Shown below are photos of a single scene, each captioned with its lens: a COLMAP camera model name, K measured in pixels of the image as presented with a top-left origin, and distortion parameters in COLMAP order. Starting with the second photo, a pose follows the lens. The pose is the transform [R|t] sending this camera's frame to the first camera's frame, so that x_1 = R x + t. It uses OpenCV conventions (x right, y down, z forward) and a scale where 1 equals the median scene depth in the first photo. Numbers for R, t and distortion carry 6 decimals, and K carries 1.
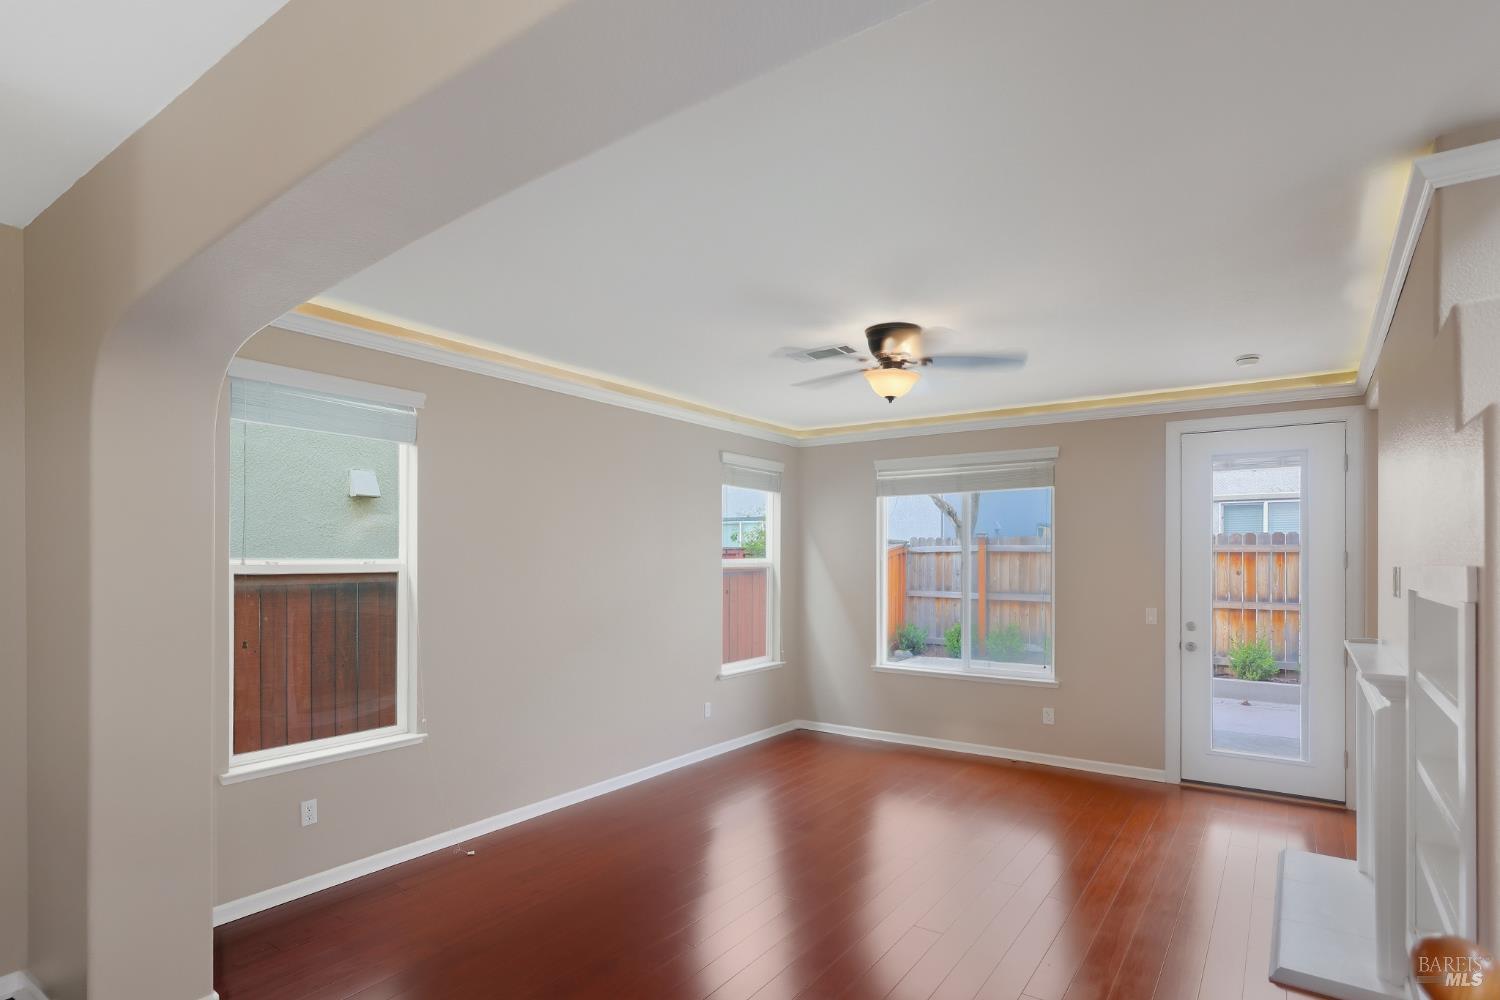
lens RADIAL K [[786.2, 0, 753.6], [0, 786.2, 559.1], [0, 0, 1]] dist [0.000572, 0.000096]
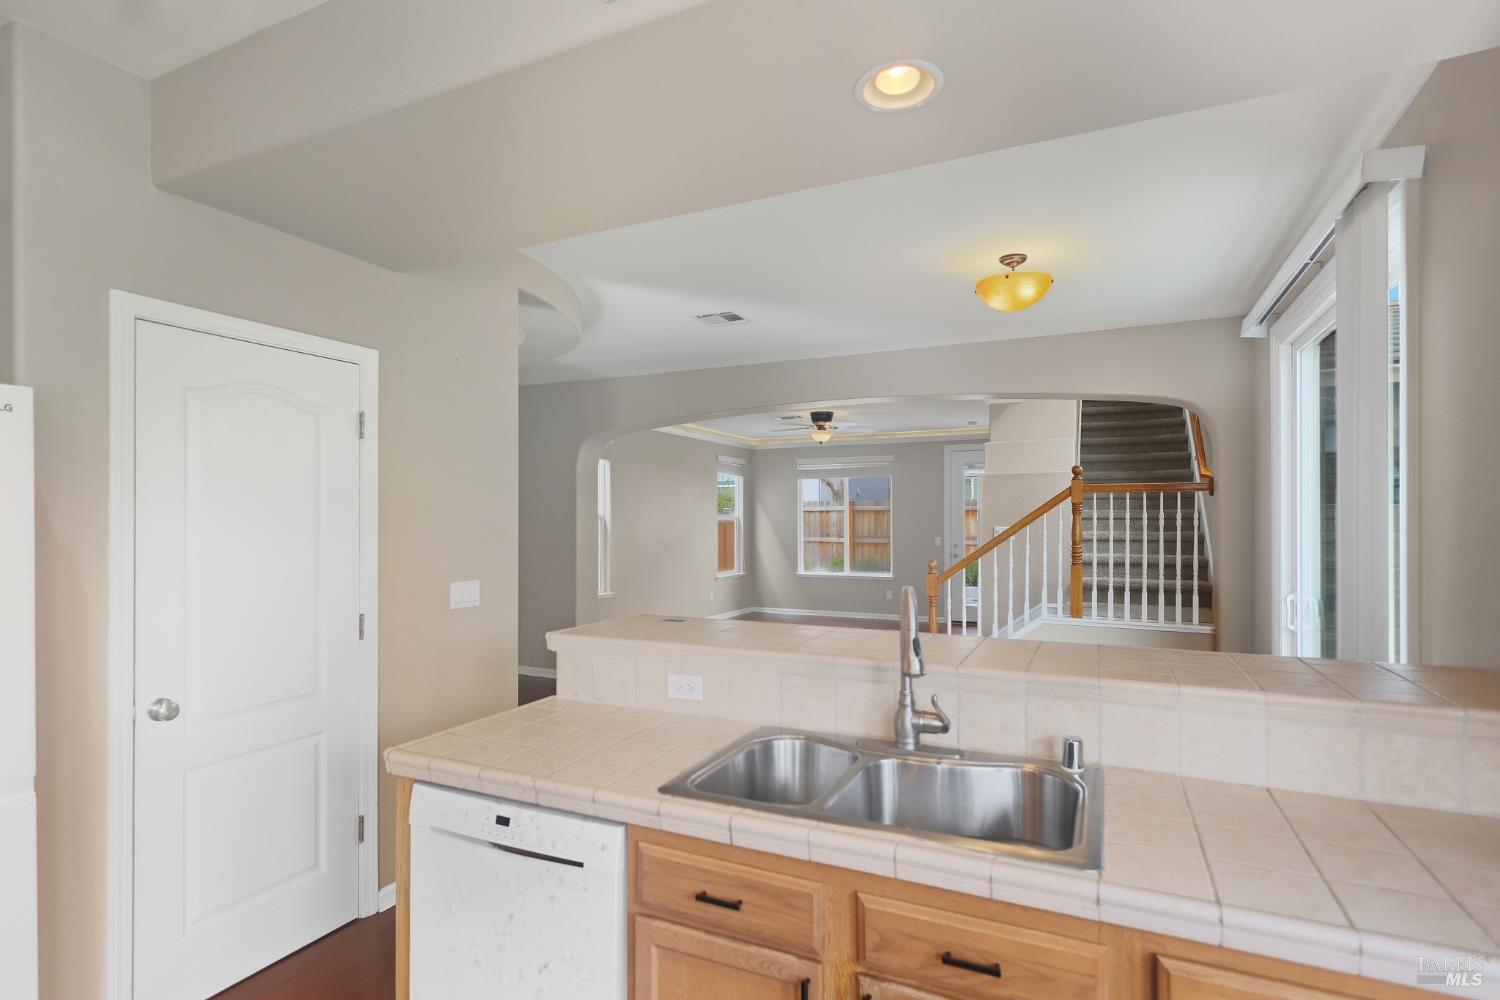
lens RADIAL K [[760.0, 0, 749.6], [0, 760.0, 525.7], [0, 0, 1]] dist [0.001577, -0.000007]
pose [[0.986567, -0.004693, 0.163287, -0.223781], [0.003405, 0.999961, 0.008173, 0.012066], [-0.163319, -0.007507, 0.986545, -0.656650]]
